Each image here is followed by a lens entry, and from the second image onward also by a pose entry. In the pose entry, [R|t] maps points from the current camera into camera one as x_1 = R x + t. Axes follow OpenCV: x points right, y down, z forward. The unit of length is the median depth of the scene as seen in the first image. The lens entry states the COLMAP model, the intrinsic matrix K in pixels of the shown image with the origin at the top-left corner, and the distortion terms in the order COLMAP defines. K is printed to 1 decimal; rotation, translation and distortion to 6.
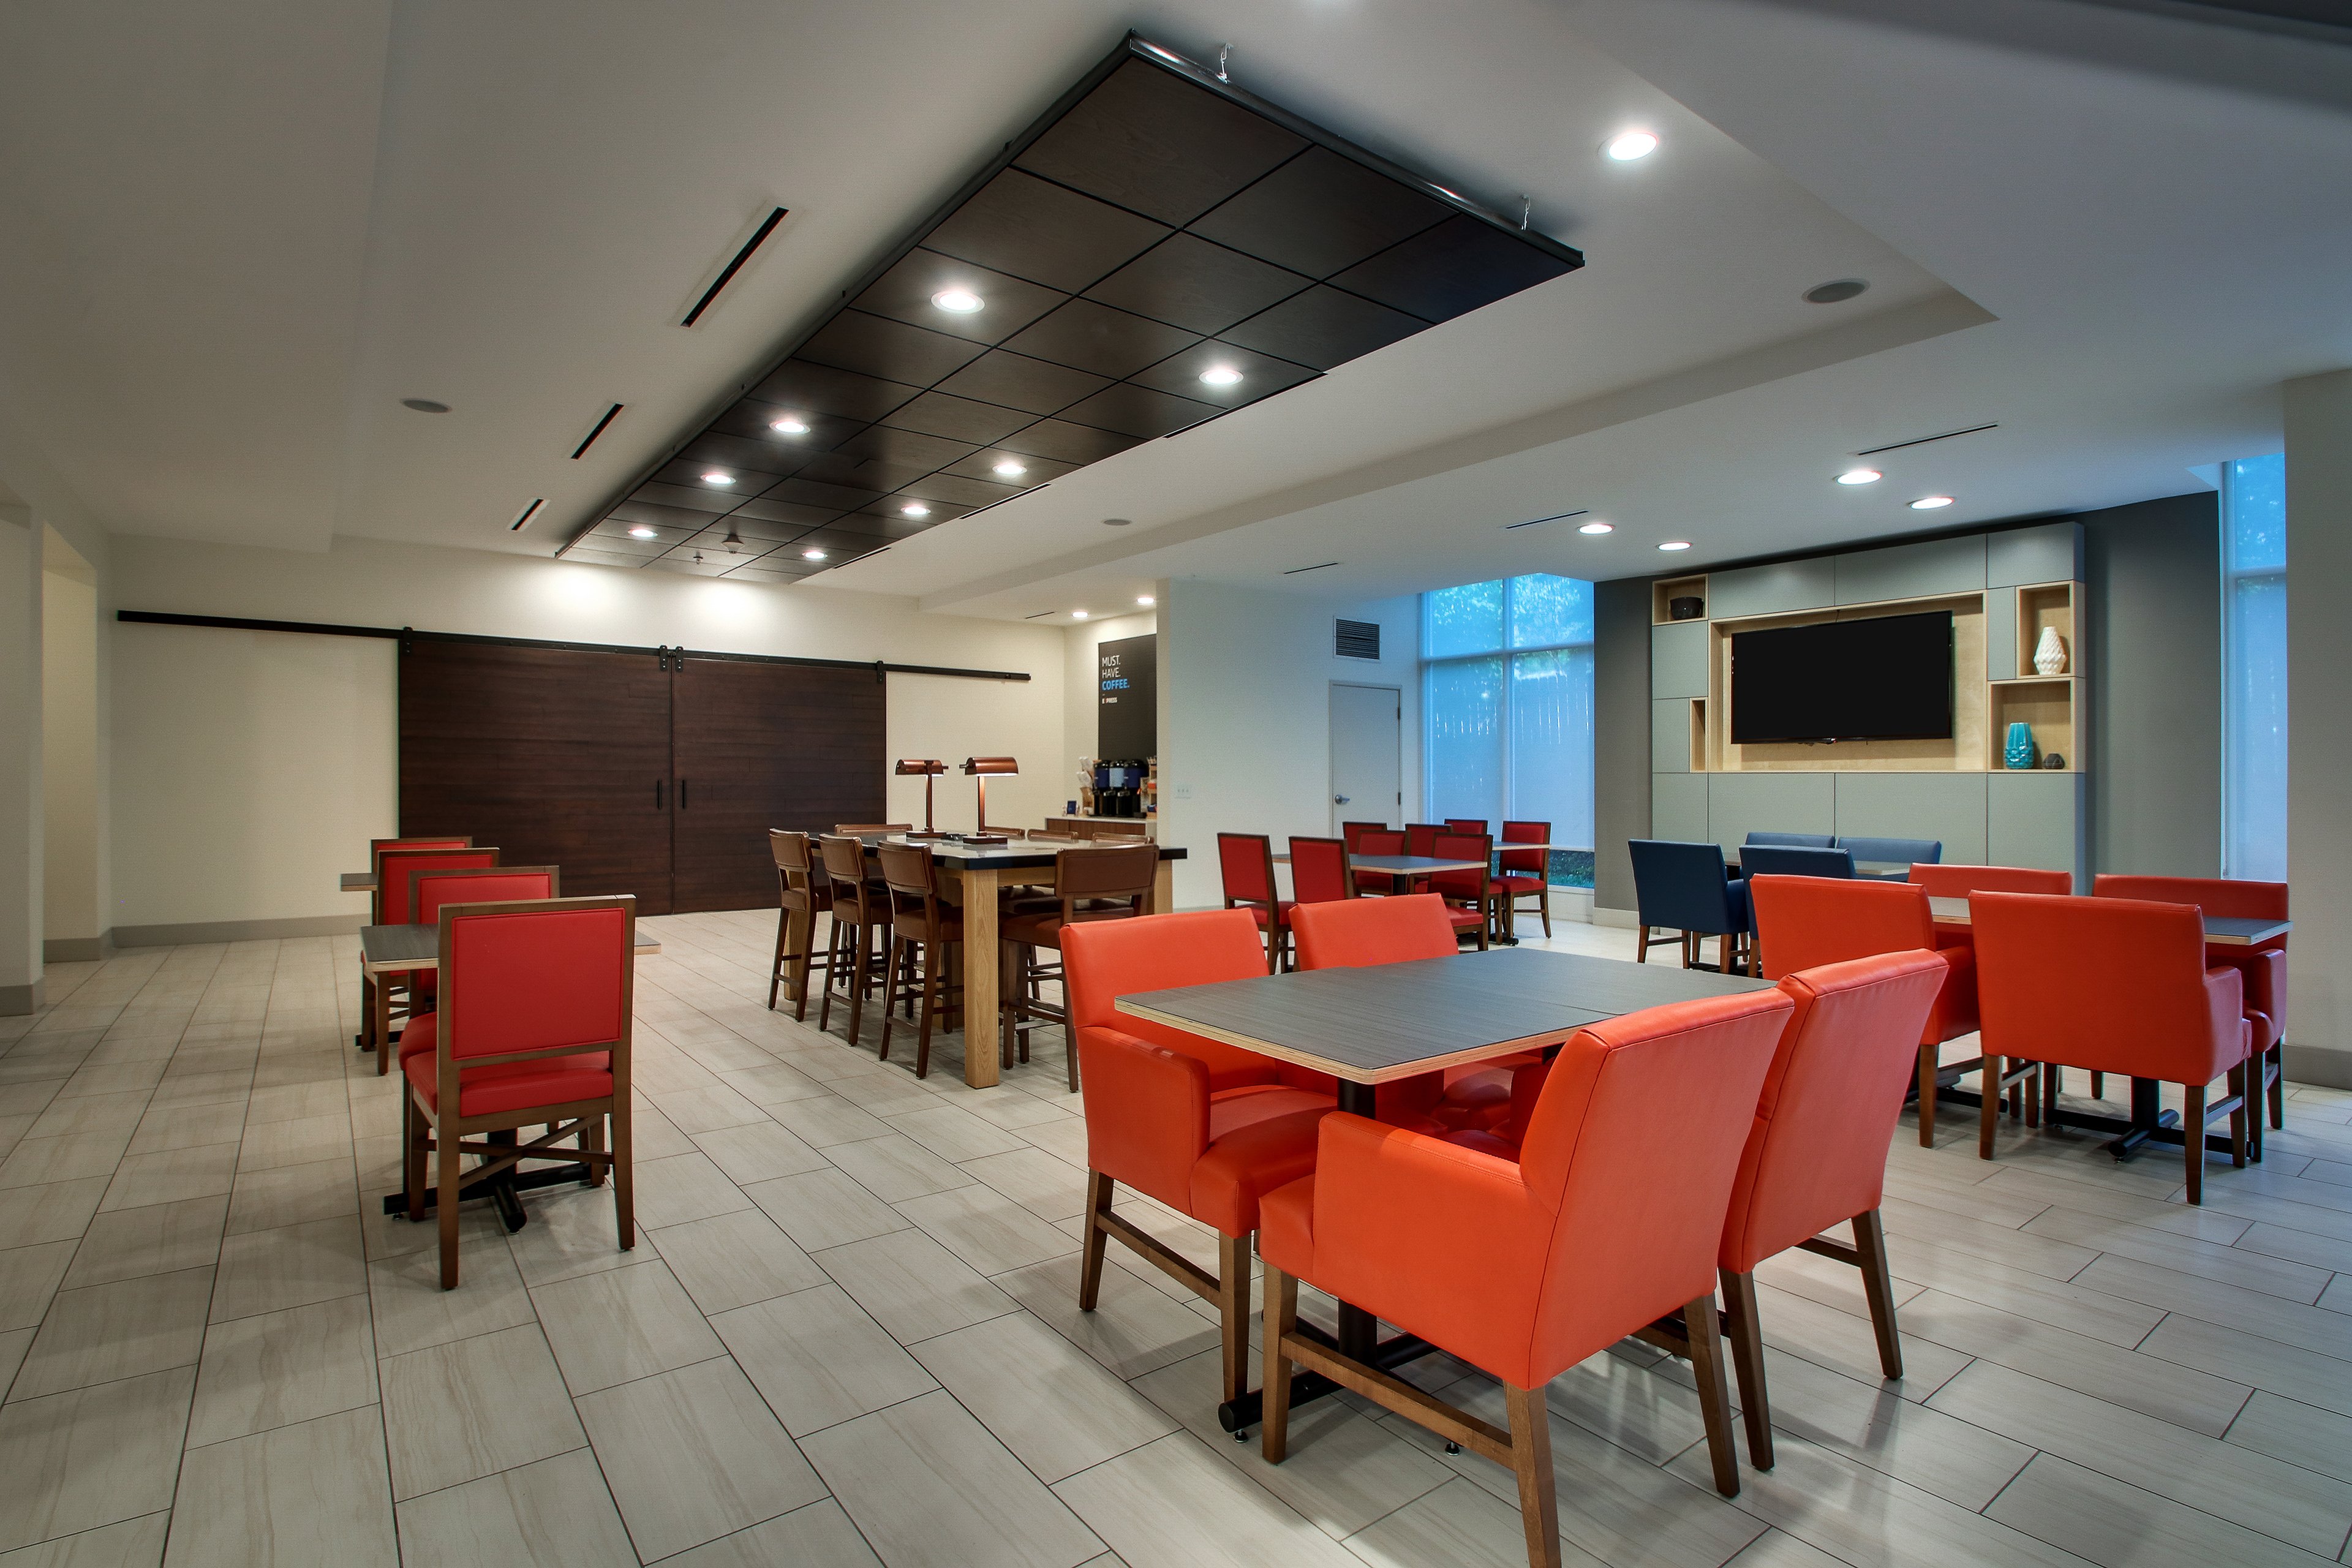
lens RADIAL K [[1254.0, 0, 1183.7], [0, 1254.0, 793.4], [0, 0, 1]] dist [0.006844, 0.000403]
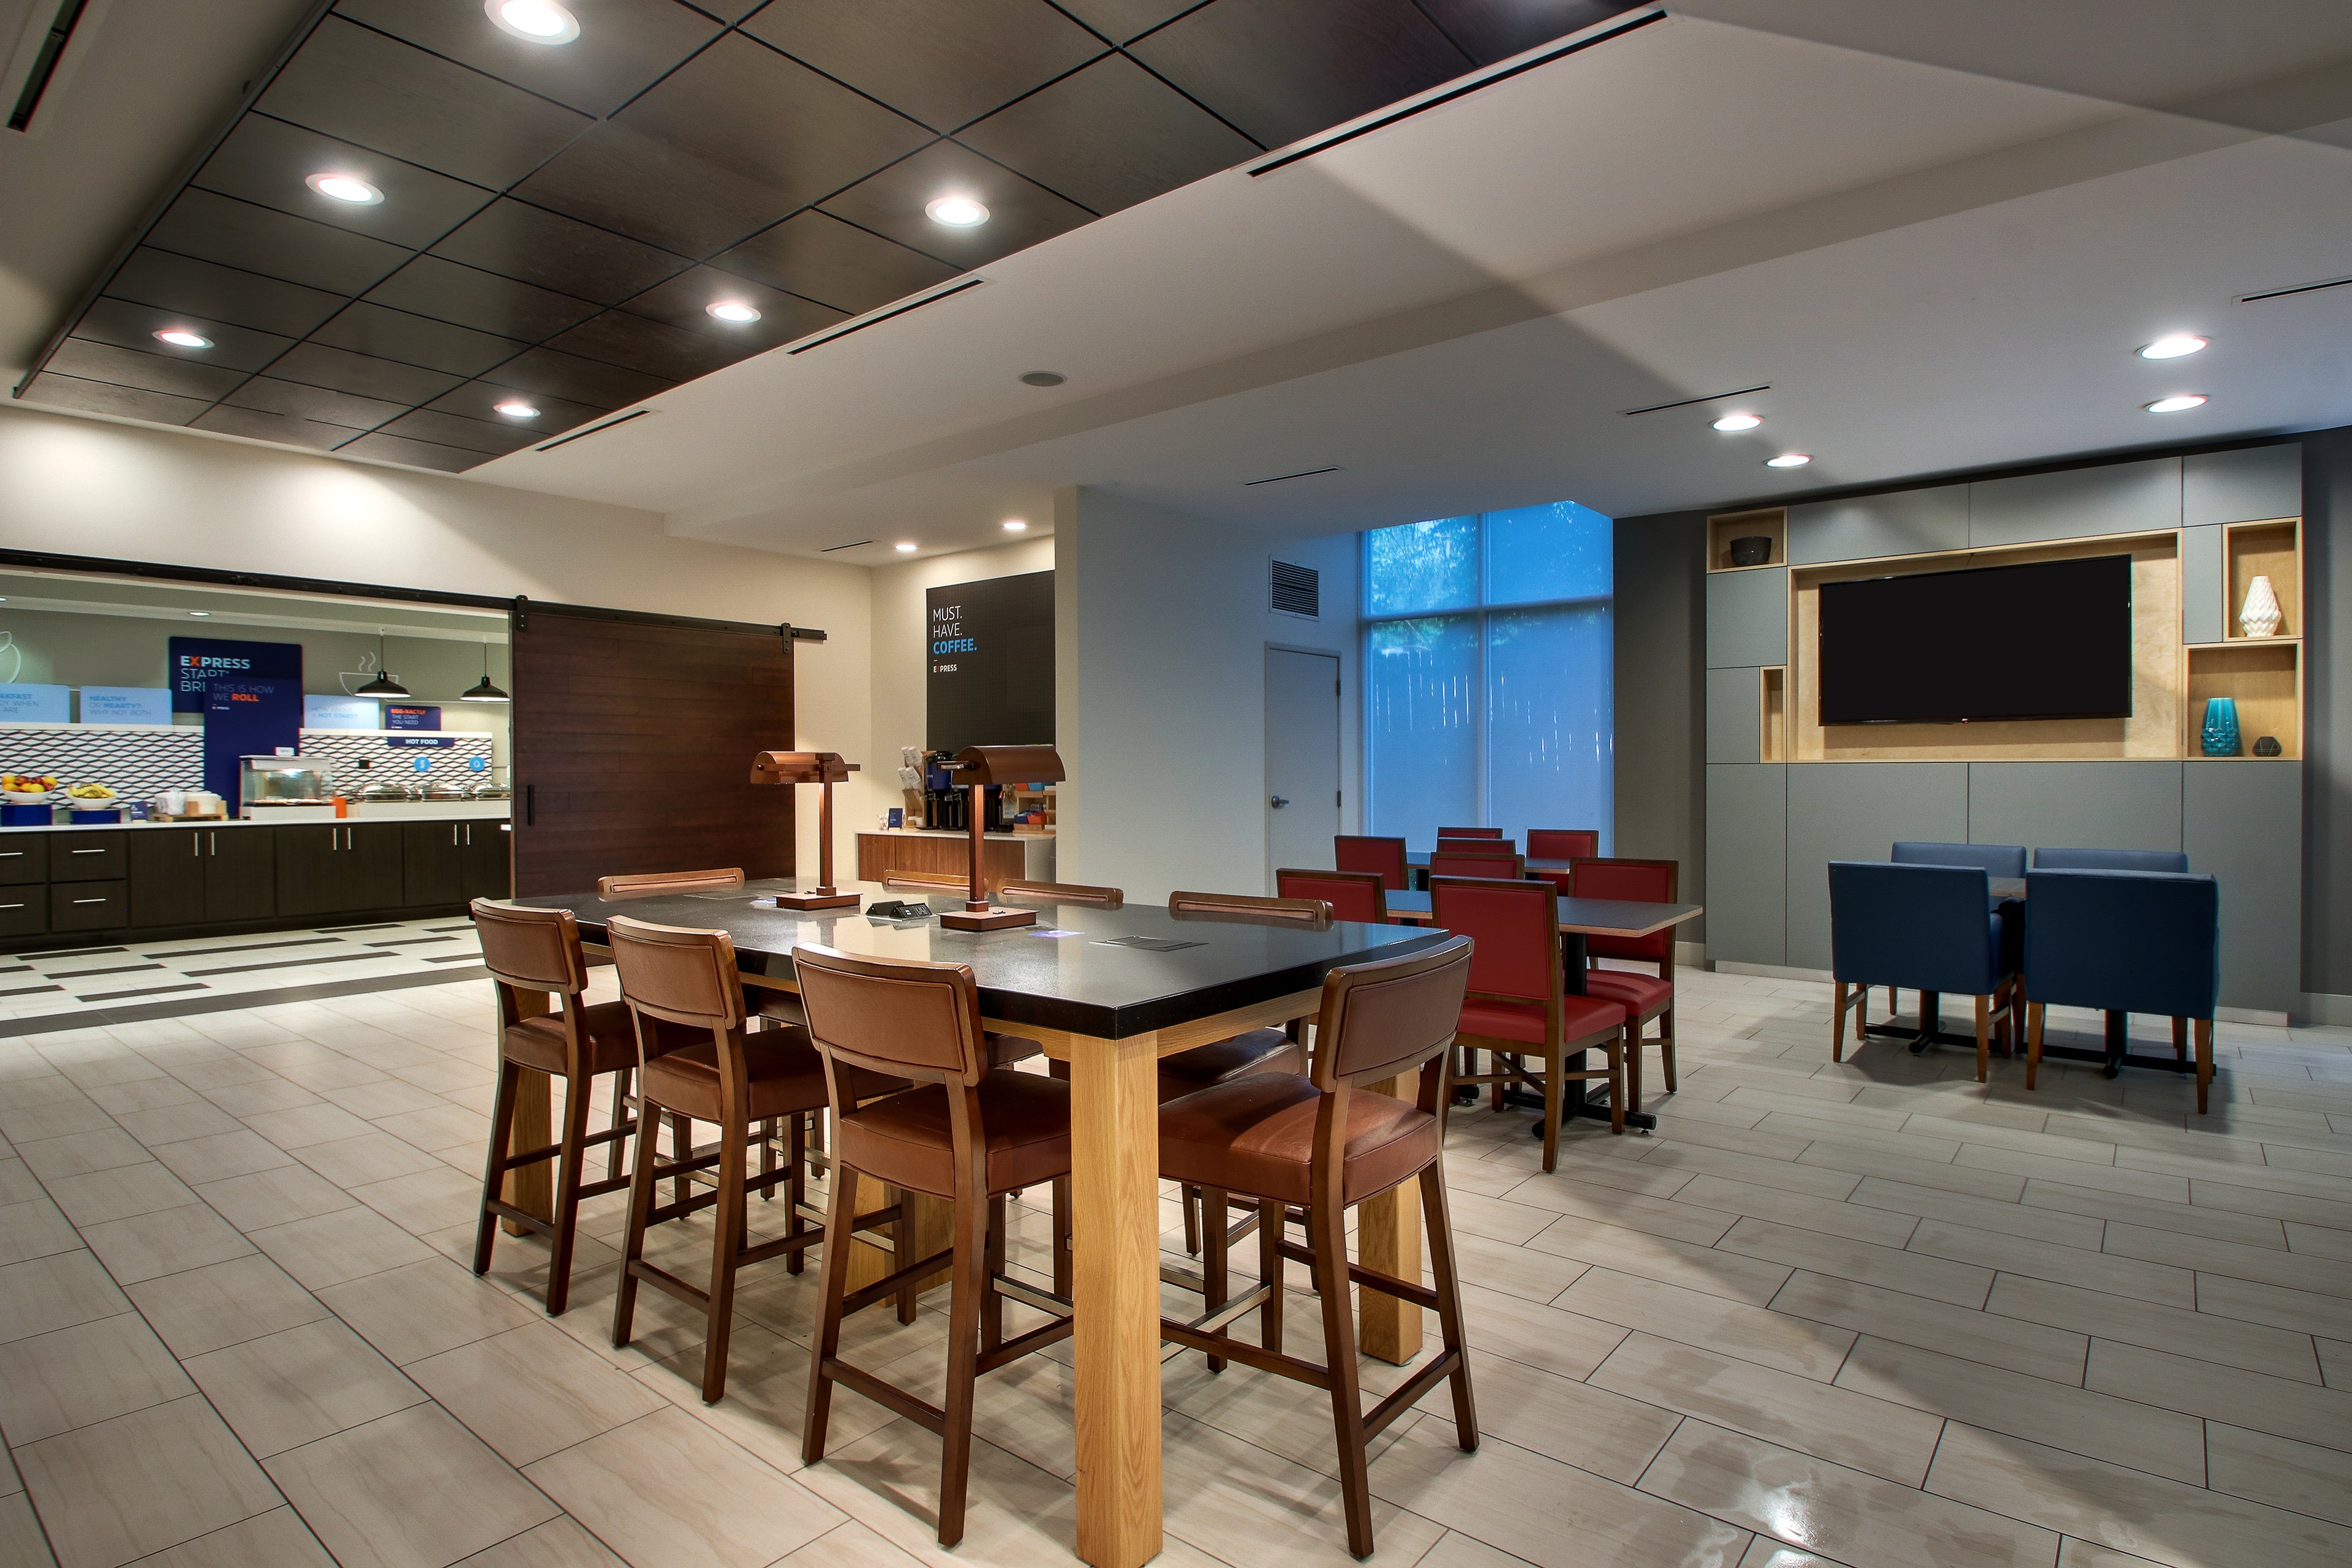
lens RADIAL K [[1233.6, 0, 1165.5], [0, 1233.6, 766.5], [0, 0, 1]] dist [-0.000310, -0.000472]
pose [[0.969269, -0.008524, 0.245854, -0.142299], [0.011693, 0.999866, -0.011433, -0.010198], [-0.245724, 0.013957, 0.969239, 0.358117]]
